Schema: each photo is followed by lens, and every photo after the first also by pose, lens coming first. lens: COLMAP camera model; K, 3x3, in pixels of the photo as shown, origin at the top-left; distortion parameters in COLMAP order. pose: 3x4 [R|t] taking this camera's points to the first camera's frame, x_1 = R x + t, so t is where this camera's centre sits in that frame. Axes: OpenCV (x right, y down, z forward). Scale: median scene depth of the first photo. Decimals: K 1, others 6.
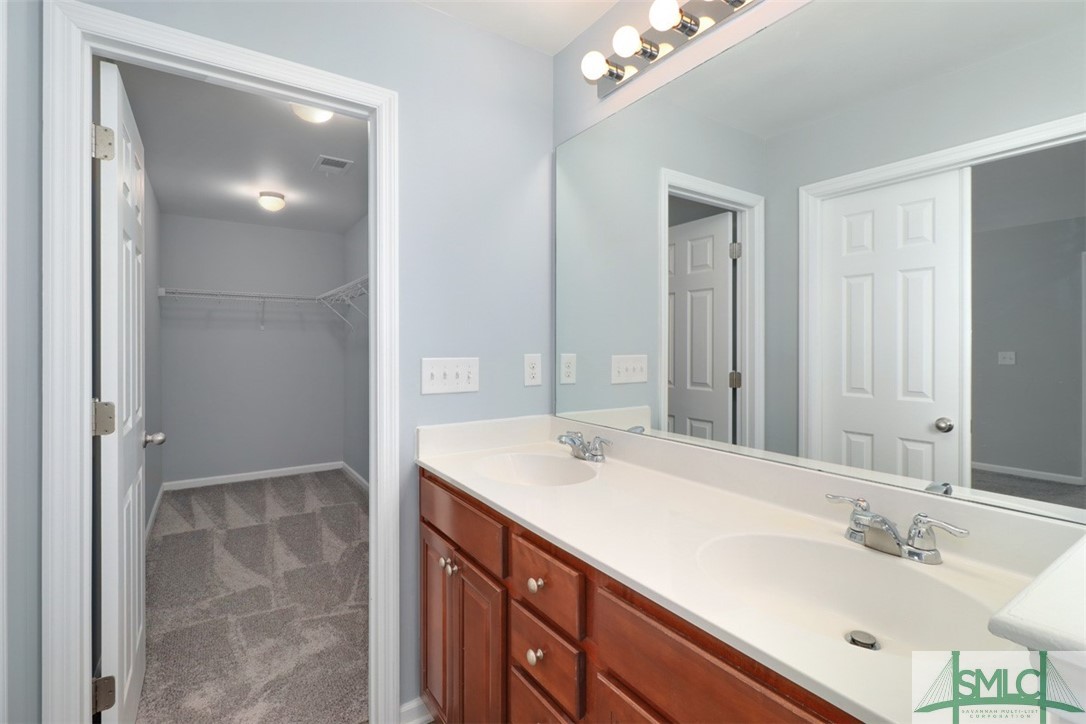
lens RADIAL K [[511.5, 0, 559.7], [0, 511.5, 343.9], [0, 0, 1]] dist [0.002288, -0.000567]
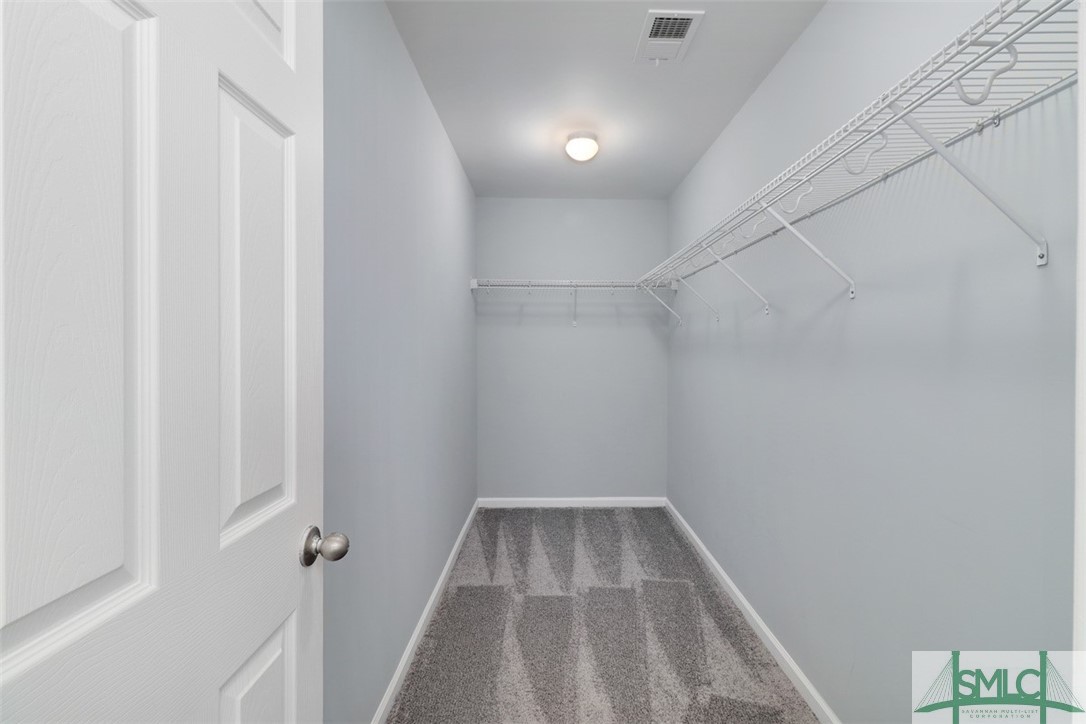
lens RADIAL K [[511.5, 0, 542.9], [0, 511.5, 355.9], [0, 0, 1]] dist [0.002288, -0.000567]
pose [[0.819302, 0.012475, -0.573226, -0.194292], [-0.001155, 0.999797, 0.020108, 0.004390], [0.573360, -0.015812, 0.819151, 0.381140]]
